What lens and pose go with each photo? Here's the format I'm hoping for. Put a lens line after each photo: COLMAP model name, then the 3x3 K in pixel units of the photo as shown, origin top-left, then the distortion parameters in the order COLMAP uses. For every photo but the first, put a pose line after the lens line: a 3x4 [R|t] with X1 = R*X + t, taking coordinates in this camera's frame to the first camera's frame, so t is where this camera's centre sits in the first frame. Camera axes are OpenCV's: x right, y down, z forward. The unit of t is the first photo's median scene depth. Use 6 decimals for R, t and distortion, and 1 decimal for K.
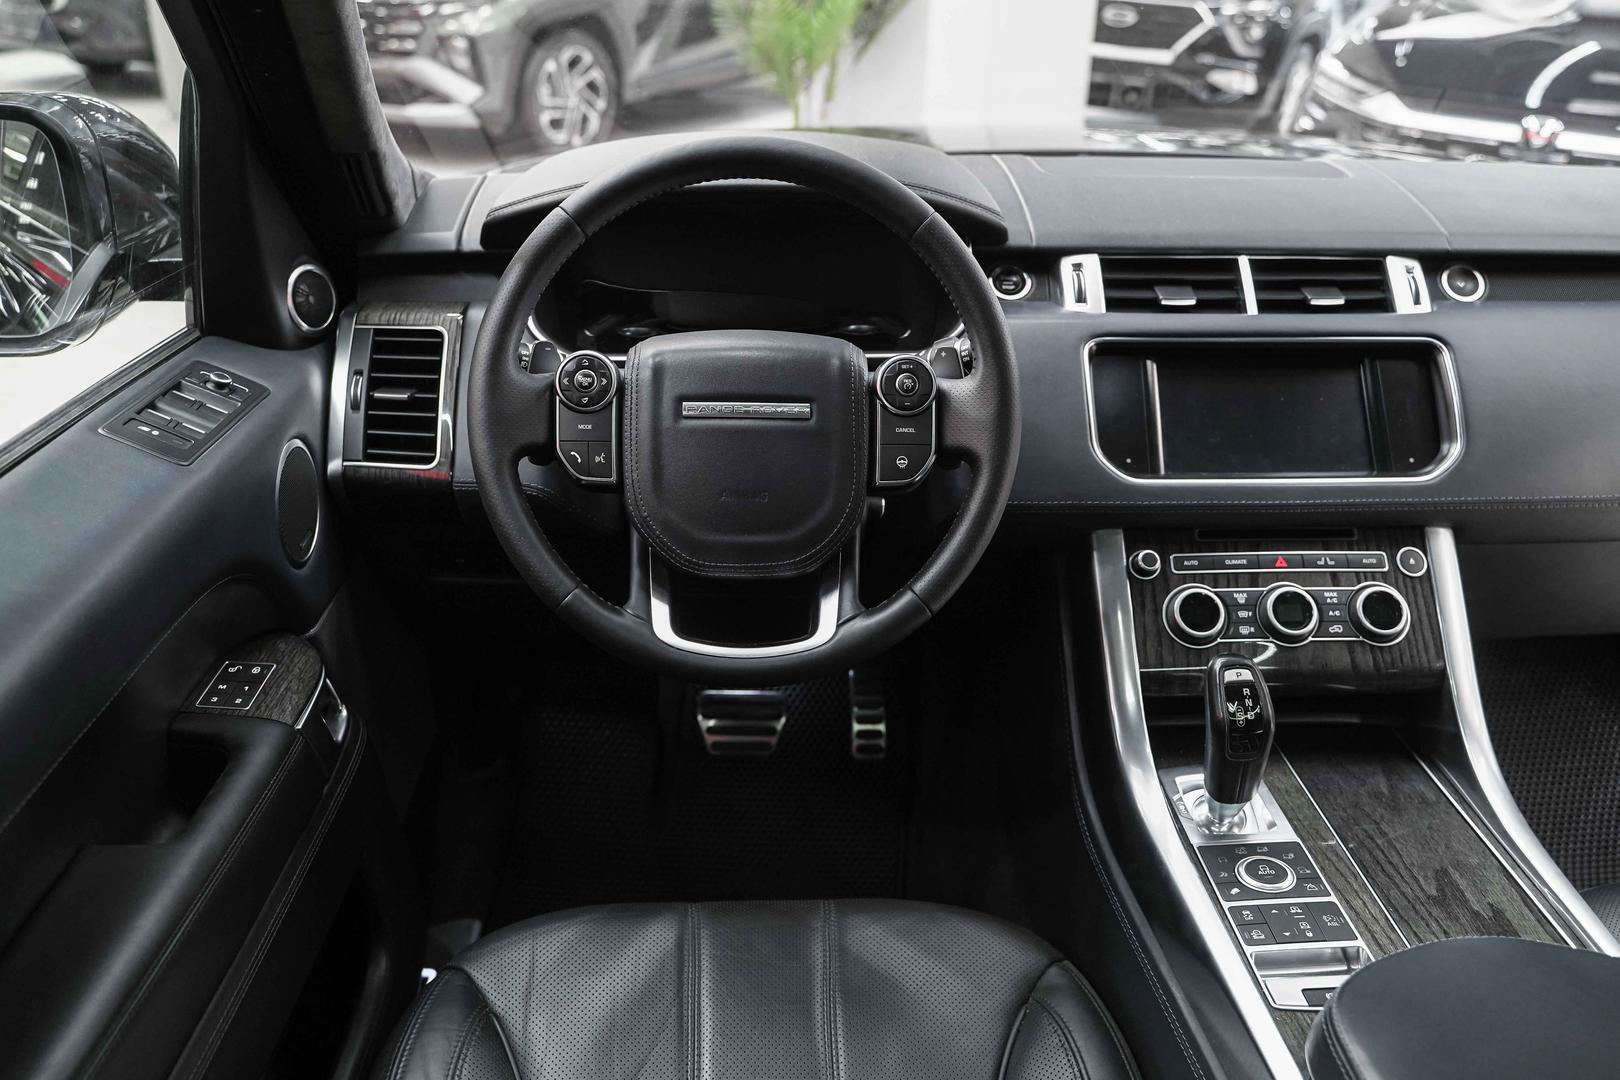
lens RADIAL K [[1339.7, 0, 810.0], [0, 1339.7, 540.0], [0, 0, 1]] dist [-0.036095, 0.063347]
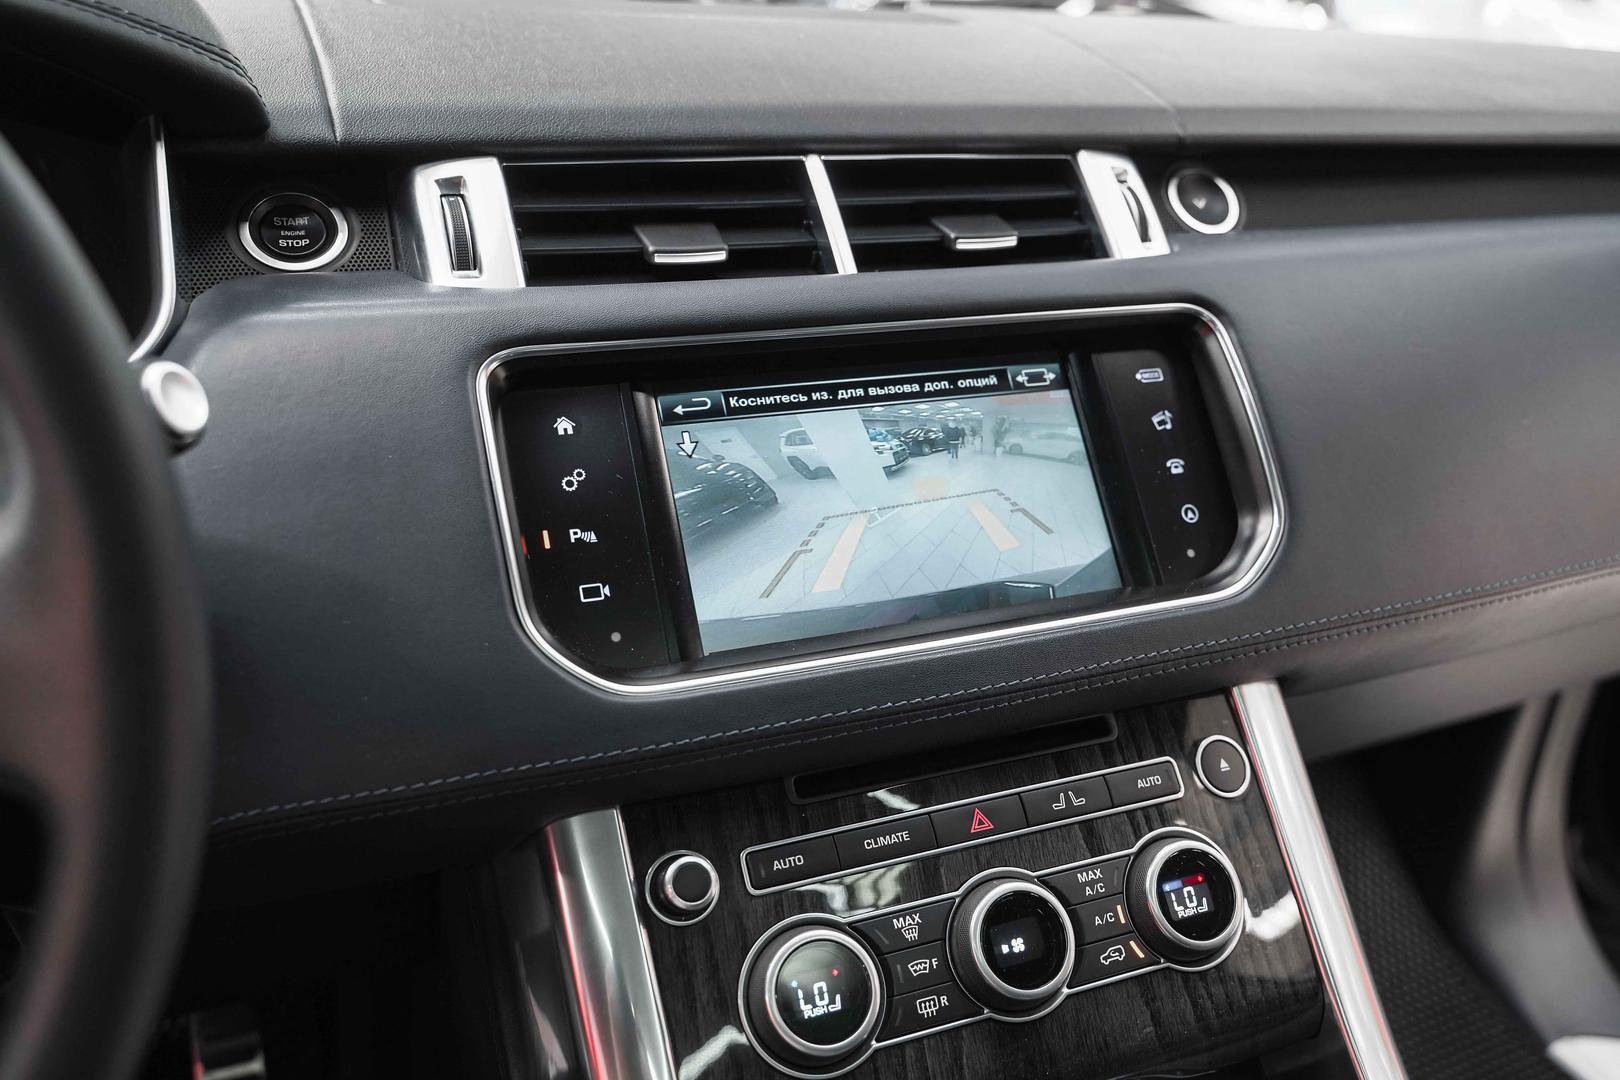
lens RADIAL K [[1377.7, 0, 854.2], [0, 1377.7, 545.1], [0, 0, 1]] dist [-0.007675, -0.002232]
pose [[0.932151, -0.115301, 0.343221, 0.156907], [0.117331, 0.992981, 0.014923, -0.082114], [-0.342532, 0.026360, 0.939136, 0.547480]]
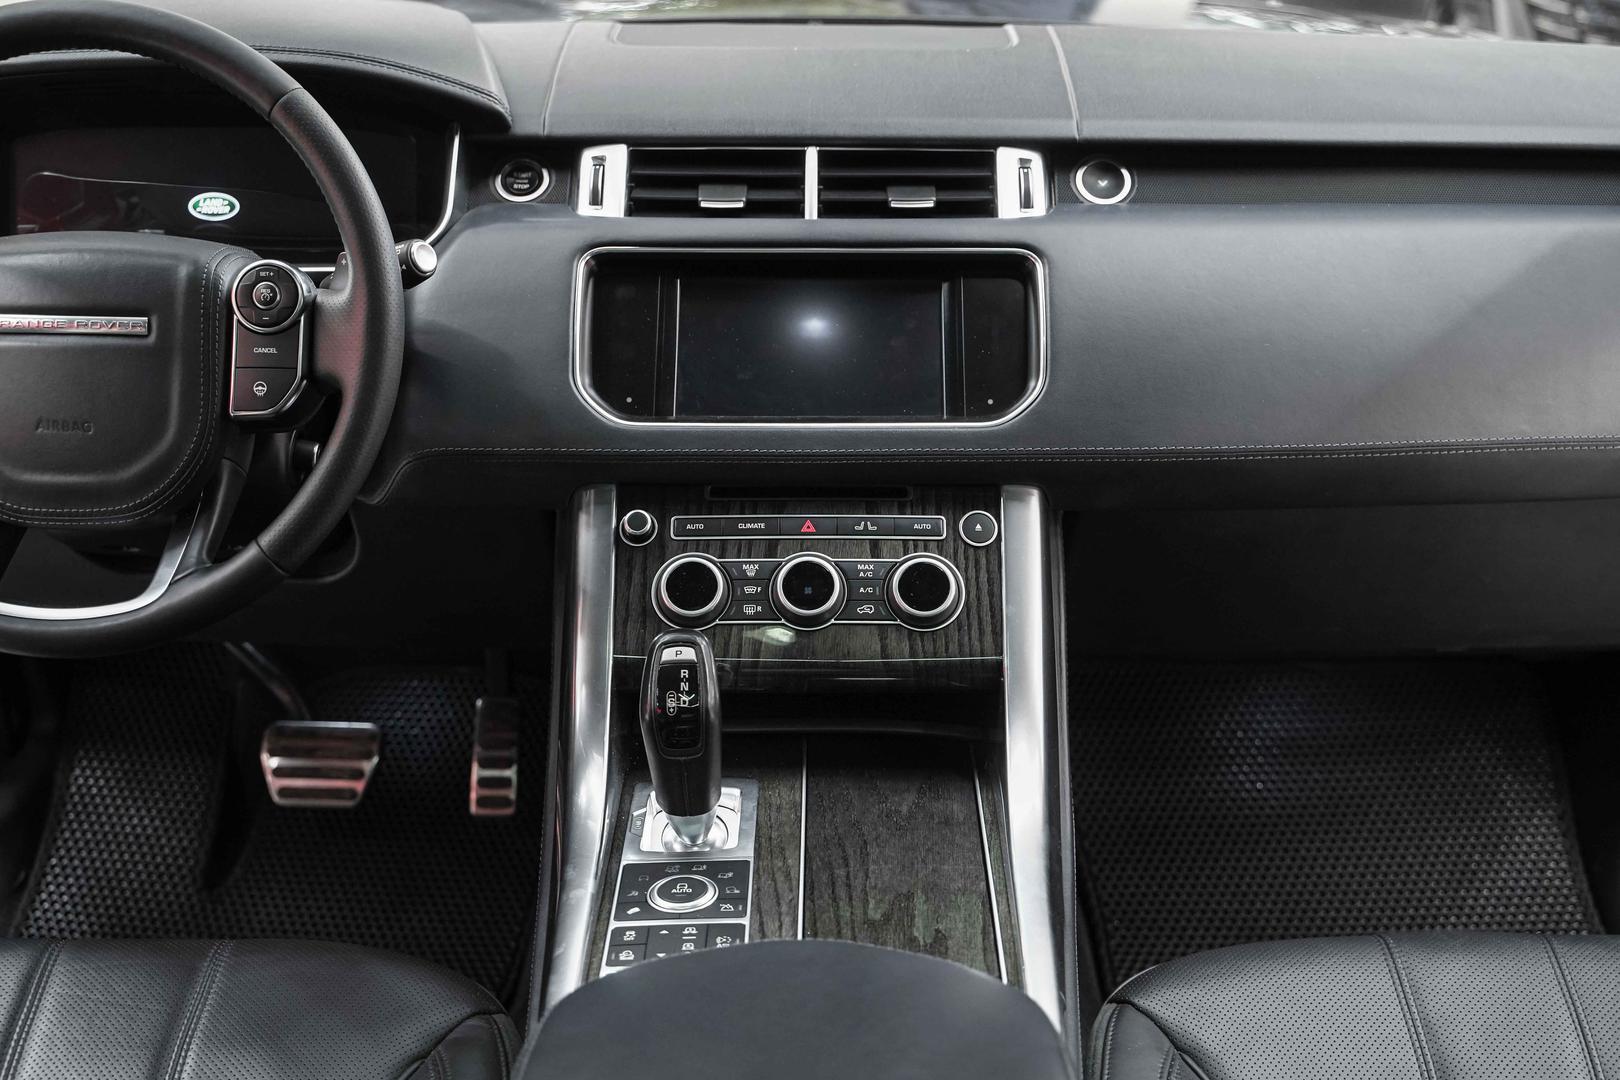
lens RADIAL K [[2010.1, 0, 817.2], [0, 2010.1, 556.9], [0, 0, 1]] dist [0.007136, -0.003836]
pose [[0.999025, 0.009539, -0.043110, 0.387257], [-0.010551, 0.999672, -0.023315, 0.059055], [0.042874, 0.023748, 0.998798, -0.188158]]
